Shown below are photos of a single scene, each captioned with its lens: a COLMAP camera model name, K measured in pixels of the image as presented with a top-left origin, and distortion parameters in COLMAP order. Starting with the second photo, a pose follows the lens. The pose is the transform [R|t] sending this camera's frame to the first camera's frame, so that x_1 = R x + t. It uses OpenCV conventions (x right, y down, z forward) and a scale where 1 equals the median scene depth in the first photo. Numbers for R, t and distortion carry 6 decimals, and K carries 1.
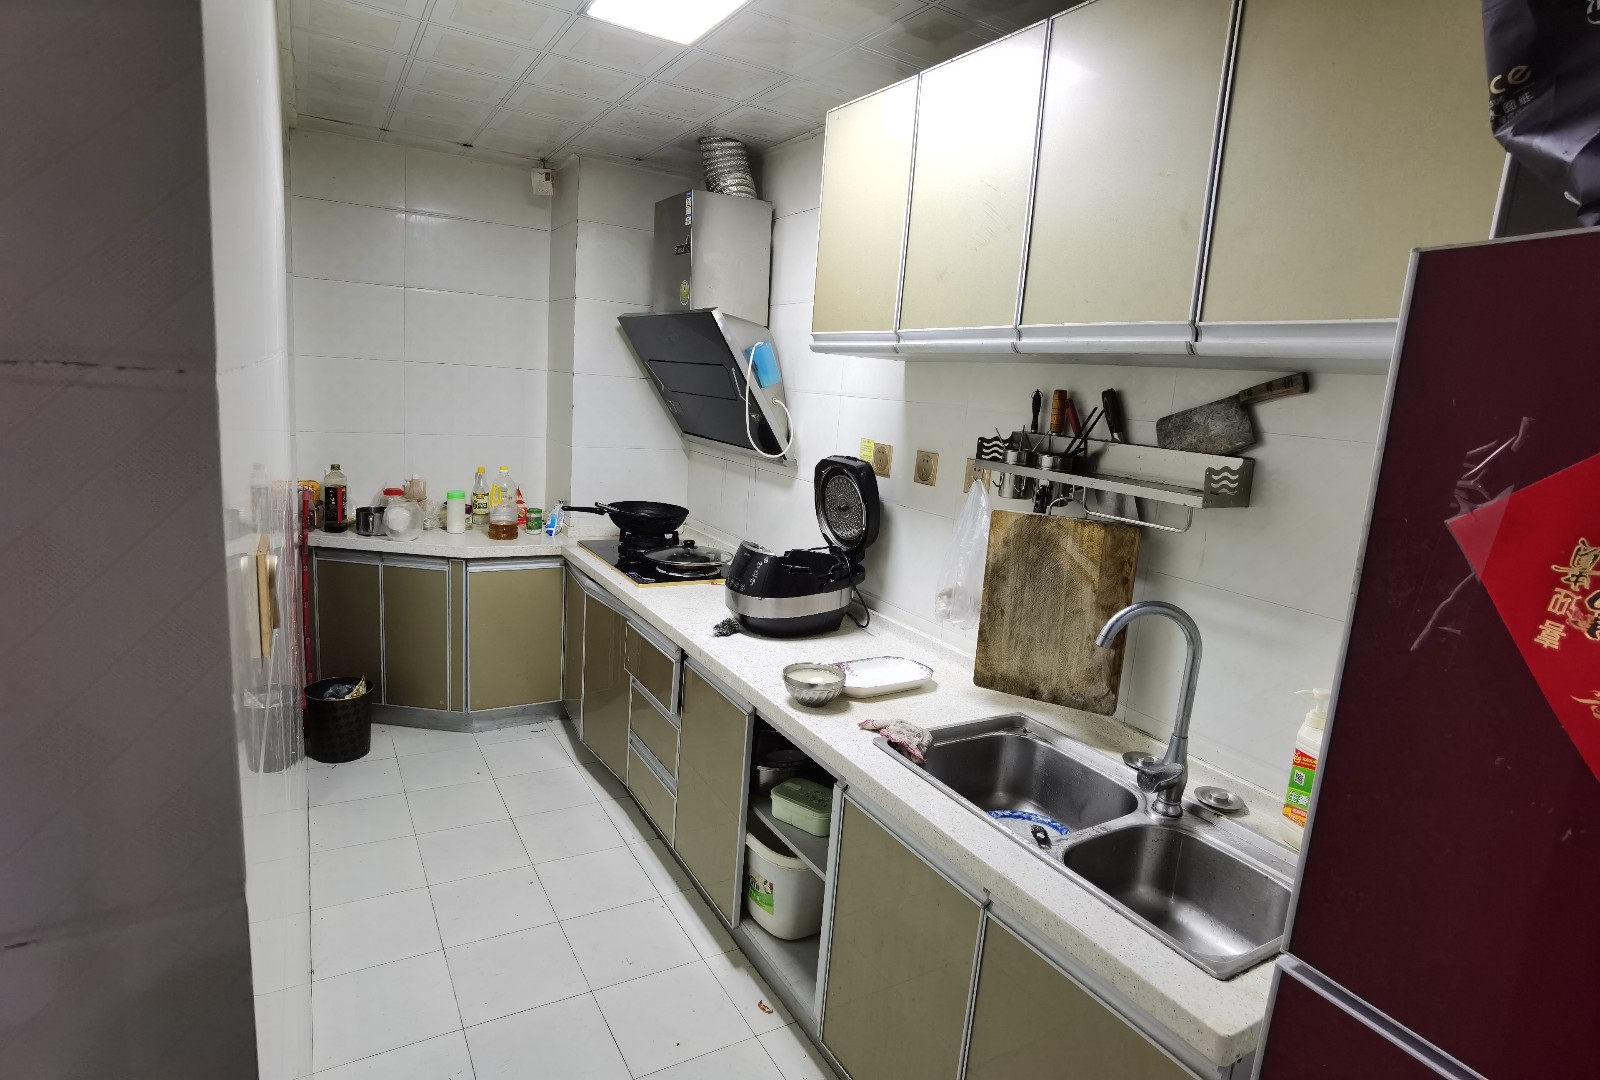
lens RADIAL K [[850.5, 0, 800.0], [0, 850.5, 540.0], [0, 0, 1]] dist [-0.004120, -0.000623]
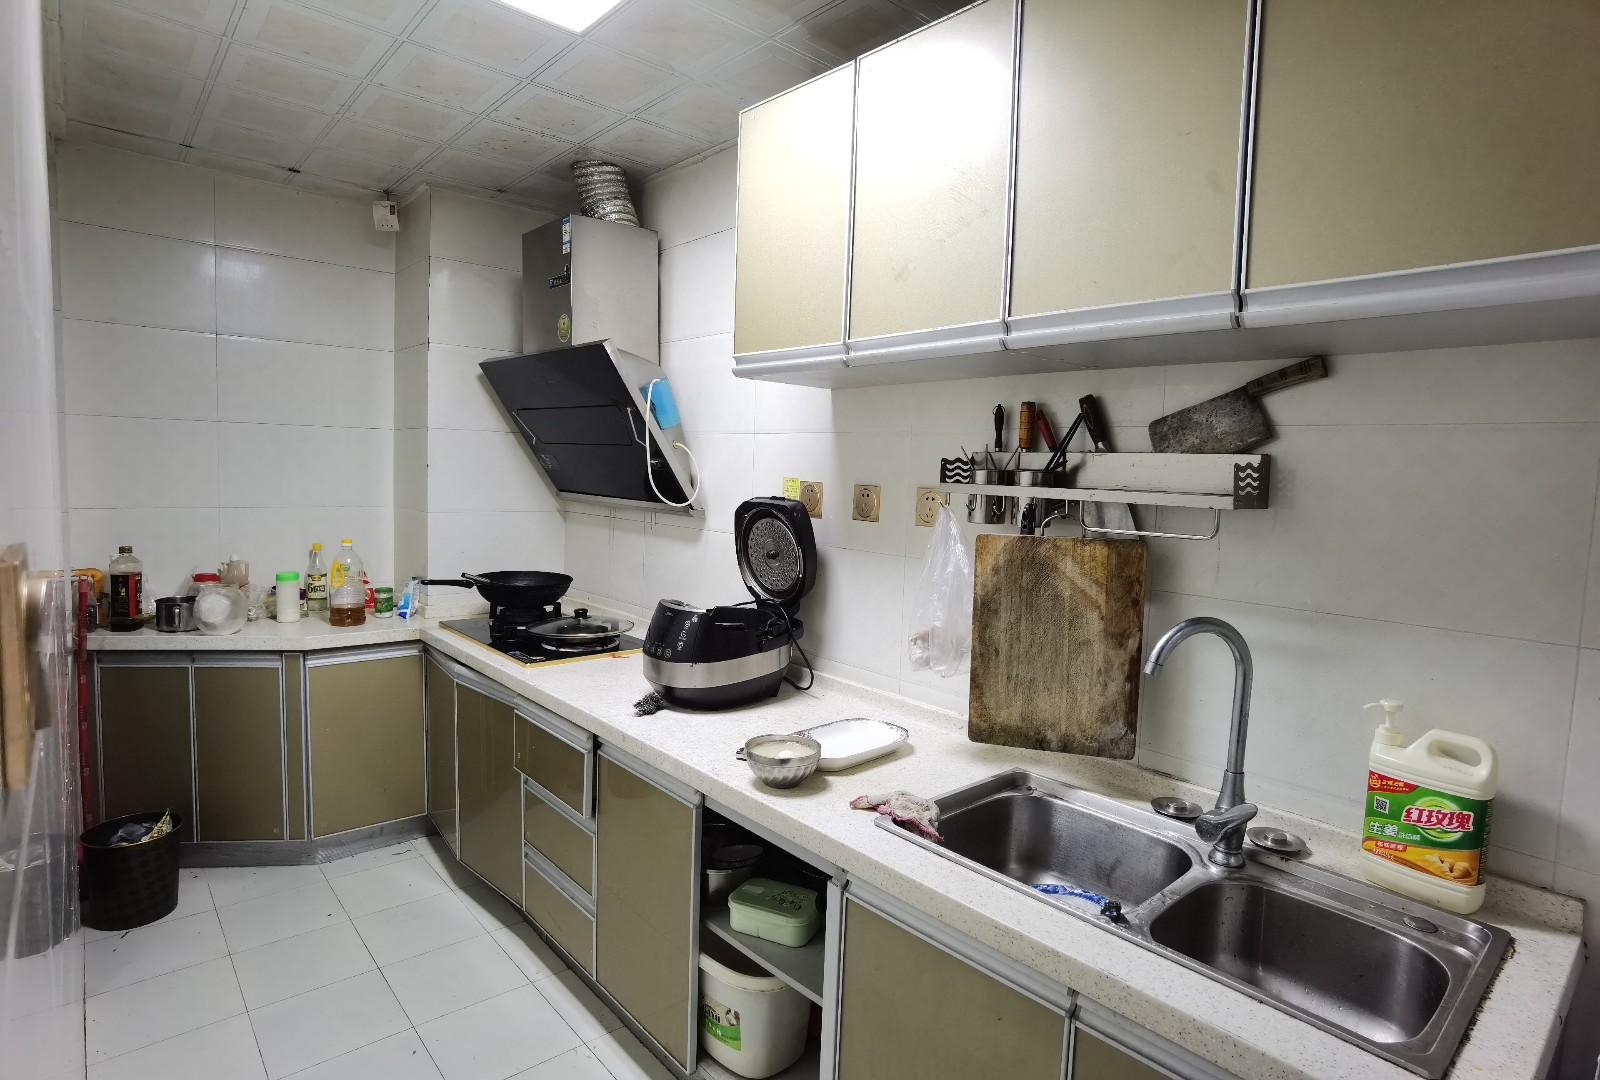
lens RADIAL K [[848.8, 0, 800.0], [0, 848.8, 540.0], [0, 0, 1]] dist [-0.051399, 0.039209]
pose [[0.980956, -0.057521, 0.185516, -0.087403], [0.073289, 0.994154, -0.079284, 0.019664], [-0.179871, 0.091370, 0.979438, 0.143903]]
